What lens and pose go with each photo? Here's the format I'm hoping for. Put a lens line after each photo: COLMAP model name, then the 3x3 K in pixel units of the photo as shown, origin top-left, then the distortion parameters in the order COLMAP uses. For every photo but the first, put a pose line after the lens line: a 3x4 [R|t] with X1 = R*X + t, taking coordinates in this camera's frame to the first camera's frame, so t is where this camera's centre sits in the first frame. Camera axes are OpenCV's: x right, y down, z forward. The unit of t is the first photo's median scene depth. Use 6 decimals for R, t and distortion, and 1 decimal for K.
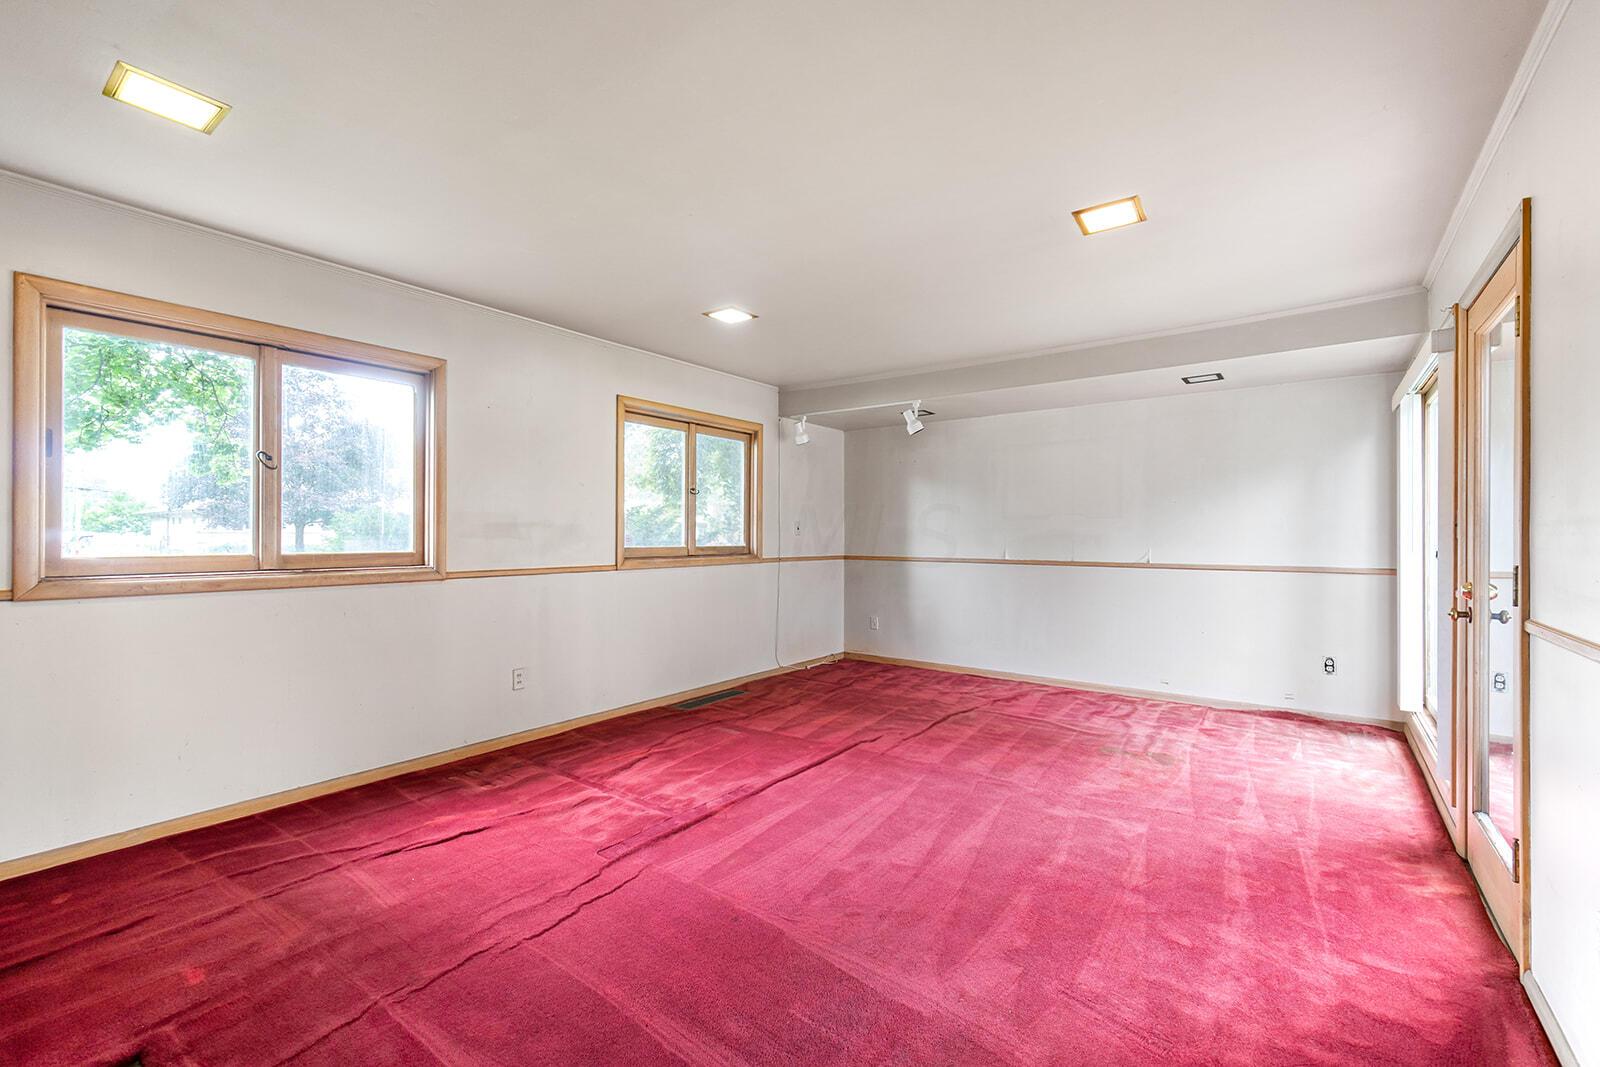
lens RADIAL K [[672.7, 0, 800.0], [0, 672.7, 533.5], [0, 0, 1]] dist [0.000130, -0.000014]
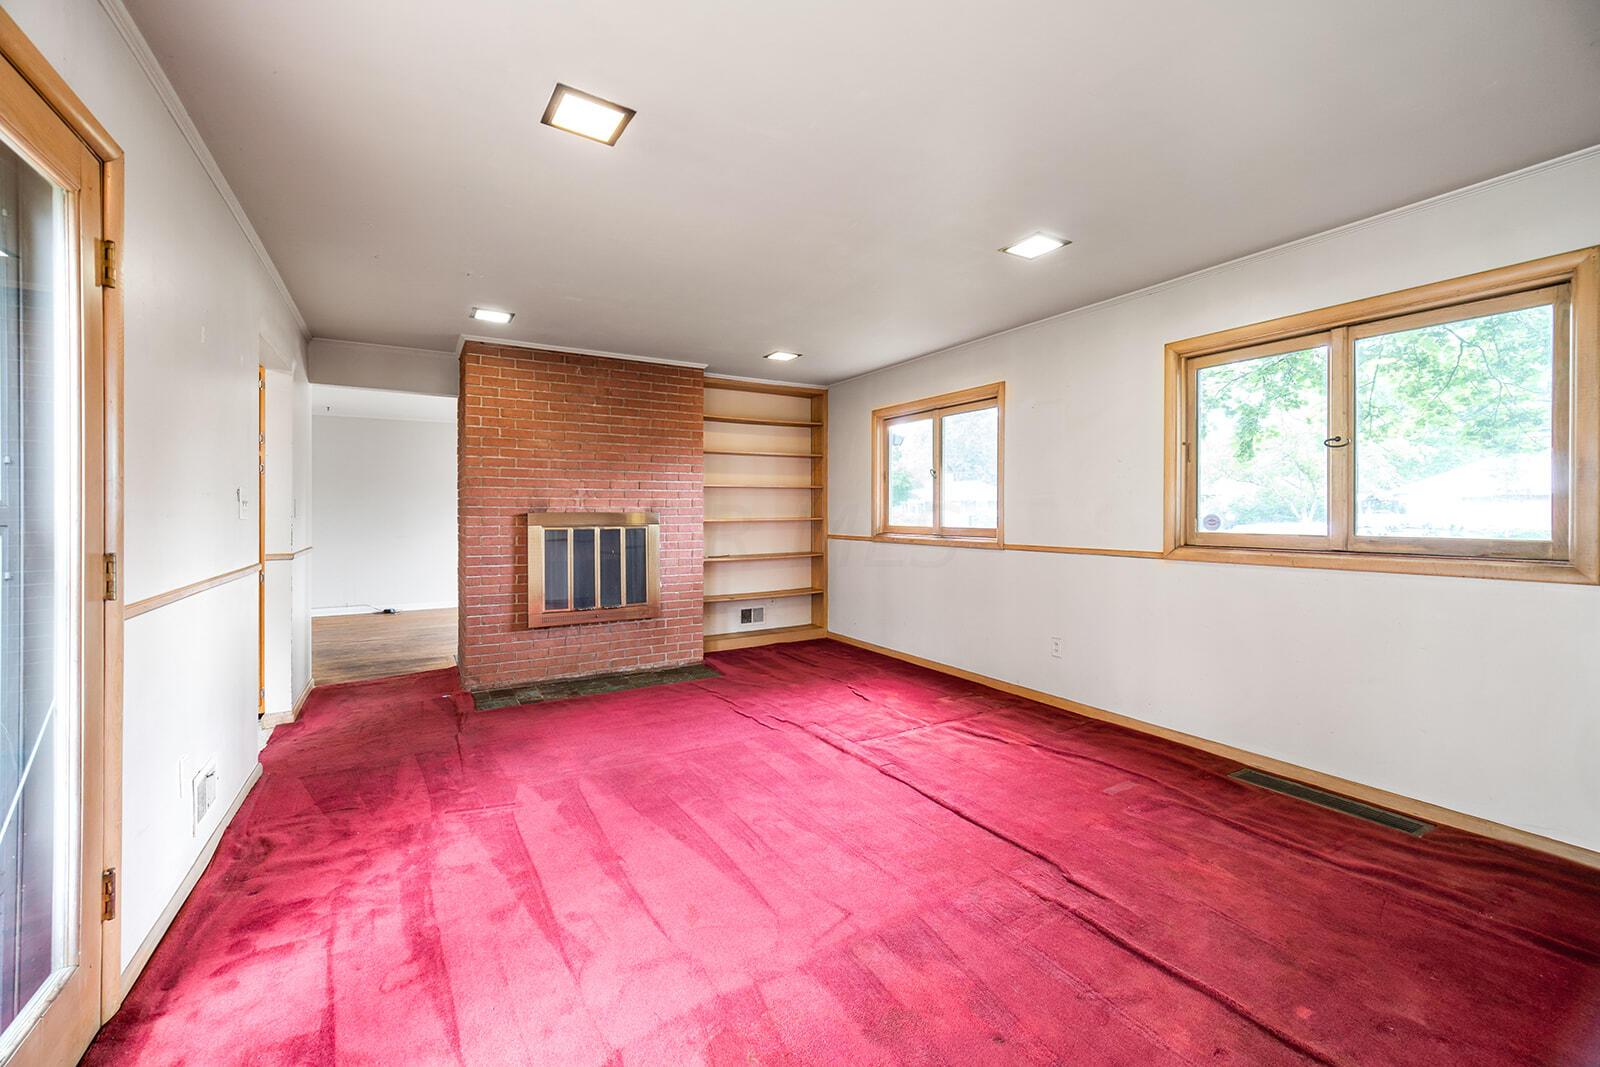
lens RADIAL K [[663.4, 0, 800.2], [0, 663.4, 519.8], [0, 0, 1]] dist [-0.000736, -0.000192]
pose [[-0.404375, 0.006313, -0.914572, 0.634956], [0.000504, 0.999978, 0.006680, 0.000689], [0.914593, 0.002240, -0.404369, 0.910895]]
